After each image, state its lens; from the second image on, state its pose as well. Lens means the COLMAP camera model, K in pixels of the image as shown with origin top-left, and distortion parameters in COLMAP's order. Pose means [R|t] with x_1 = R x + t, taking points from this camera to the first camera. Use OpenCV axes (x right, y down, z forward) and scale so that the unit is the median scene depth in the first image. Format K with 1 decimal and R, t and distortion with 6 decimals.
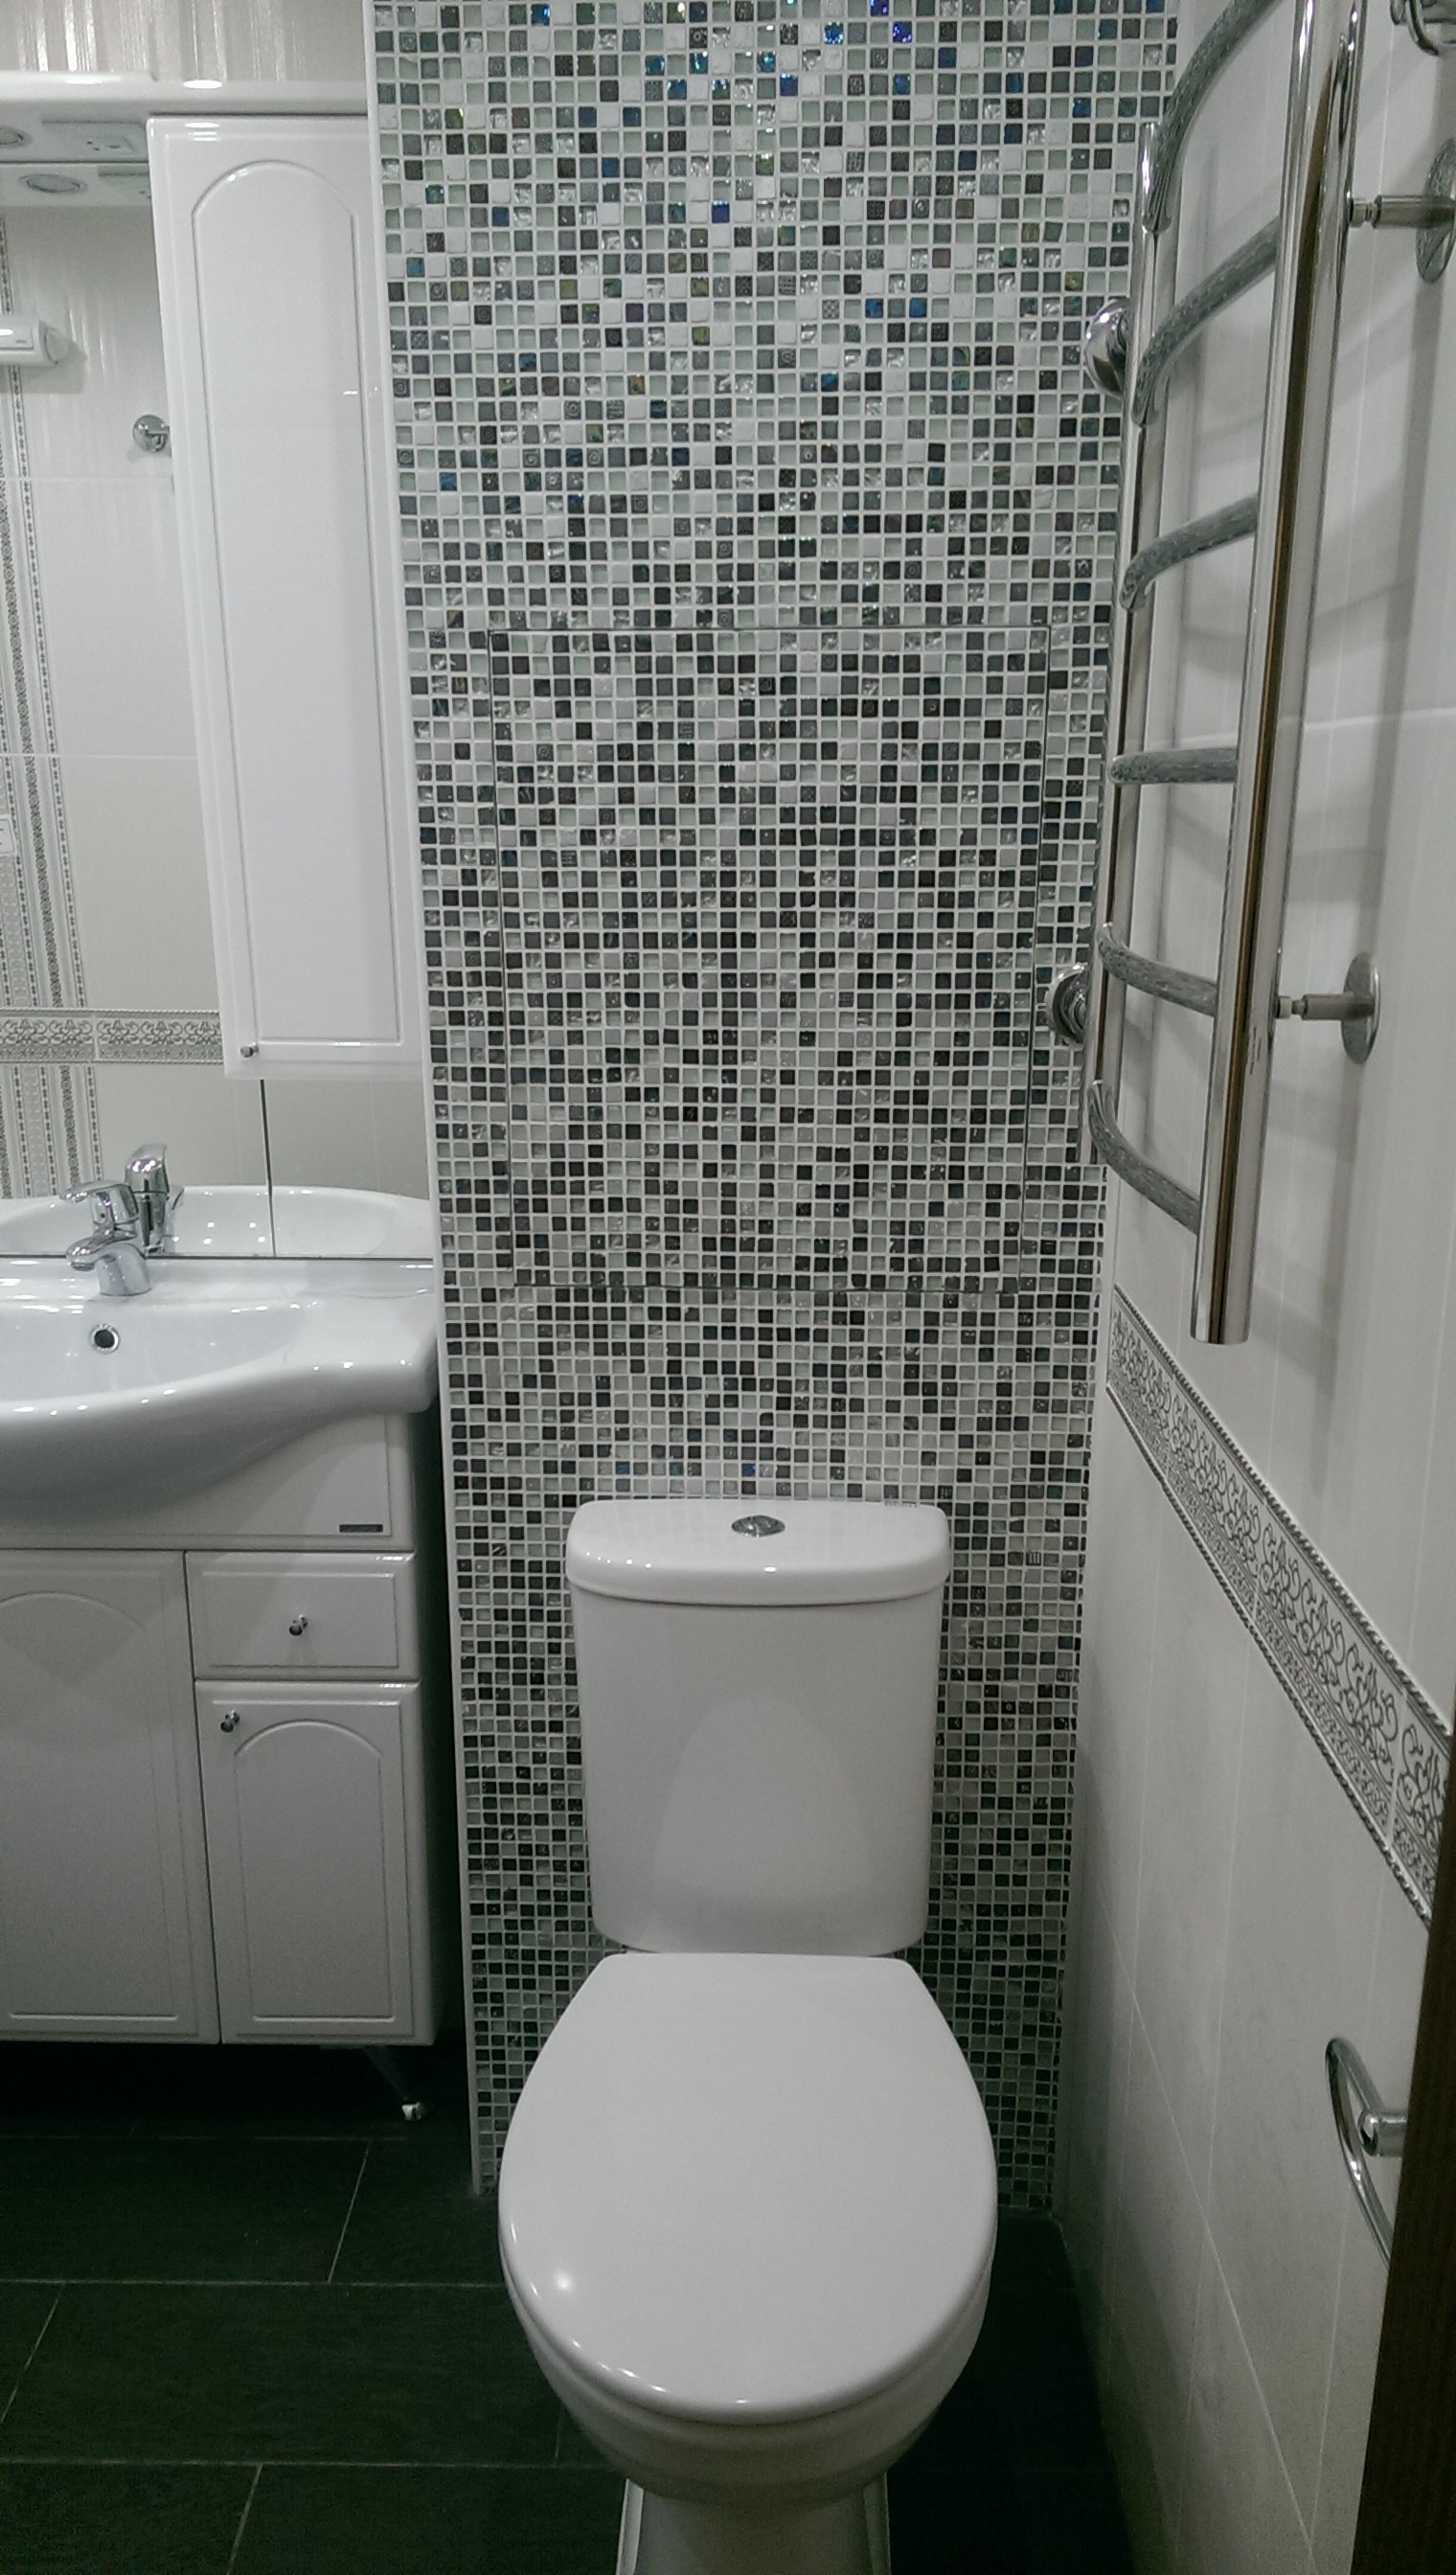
lens RADIAL K [[1801.9, 0, 736.7], [0, 1801.9, 1316.4], [0, 0, 1]] dist [0.111043, -0.165811]
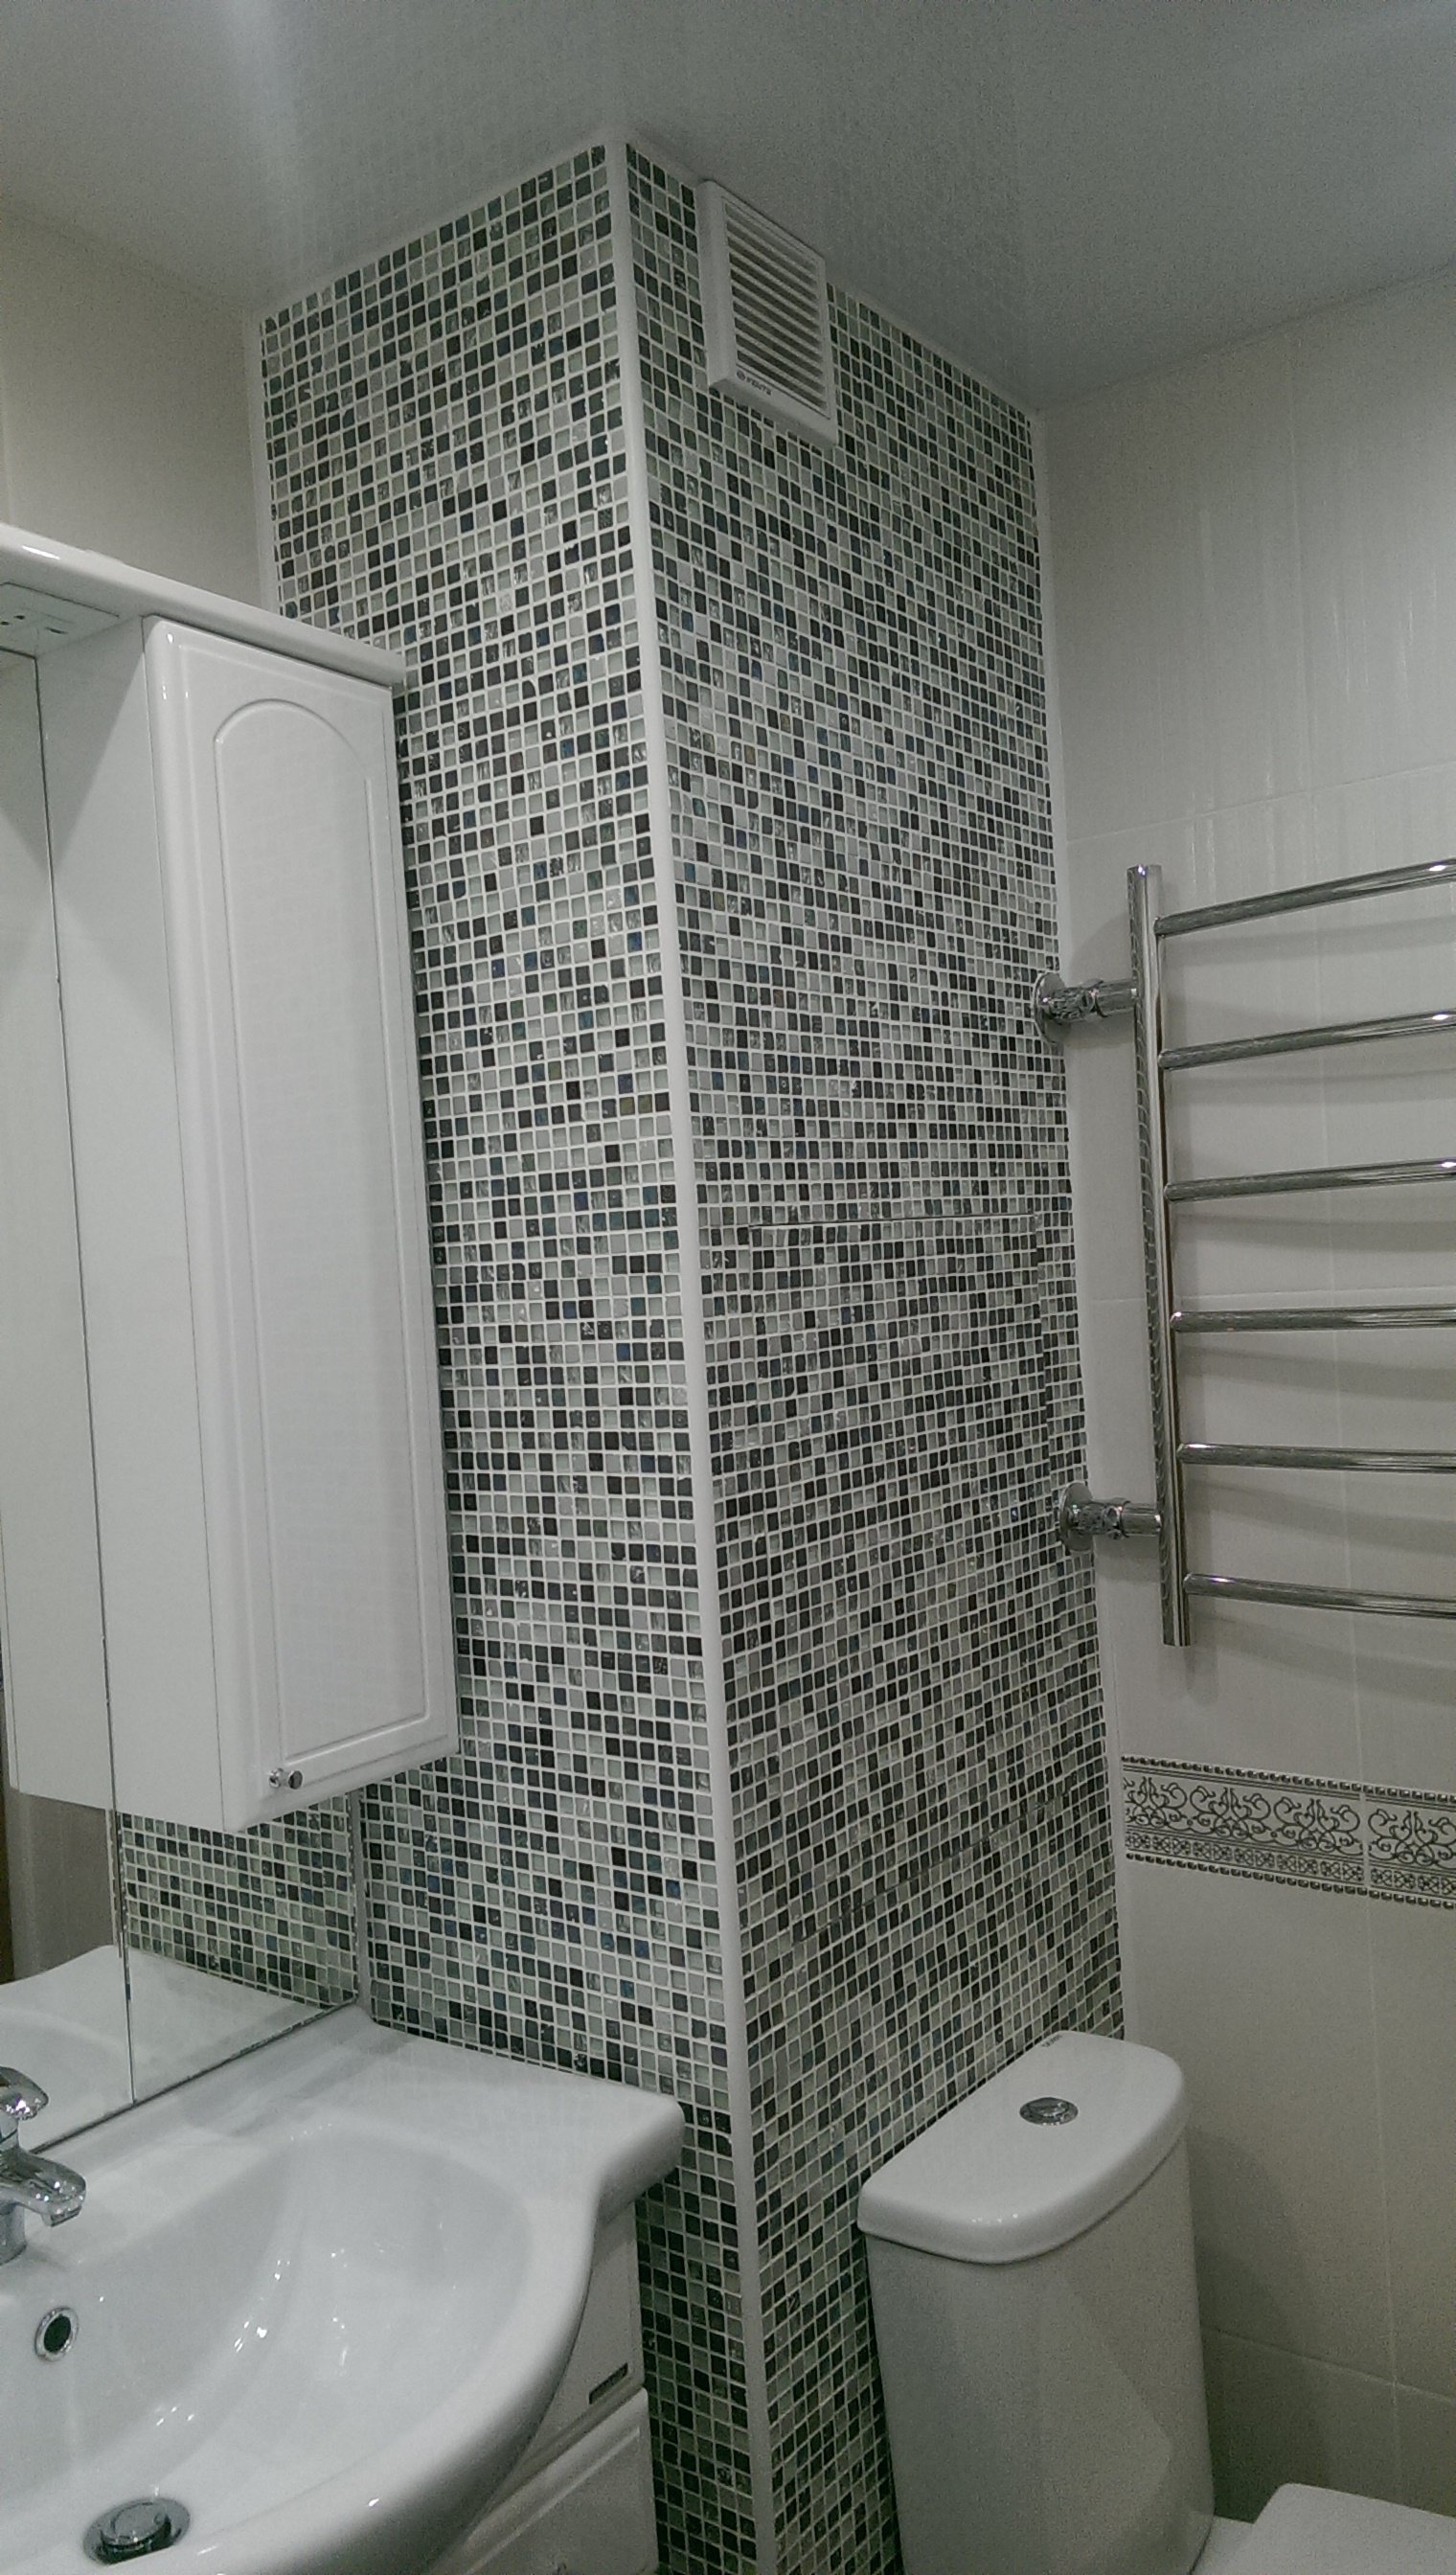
lens RADIAL K [[1801.9, 0, 736.7], [0, 1801.9, 1316.4], [0, 0, 1]] dist [0.111043, -0.165811]
pose [[0.582204, -0.060768, 0.810769, -0.886734], [0.287173, 0.948298, -0.135139, -0.206537], [-0.760638, 0.311510, 0.569554, 0.487951]]
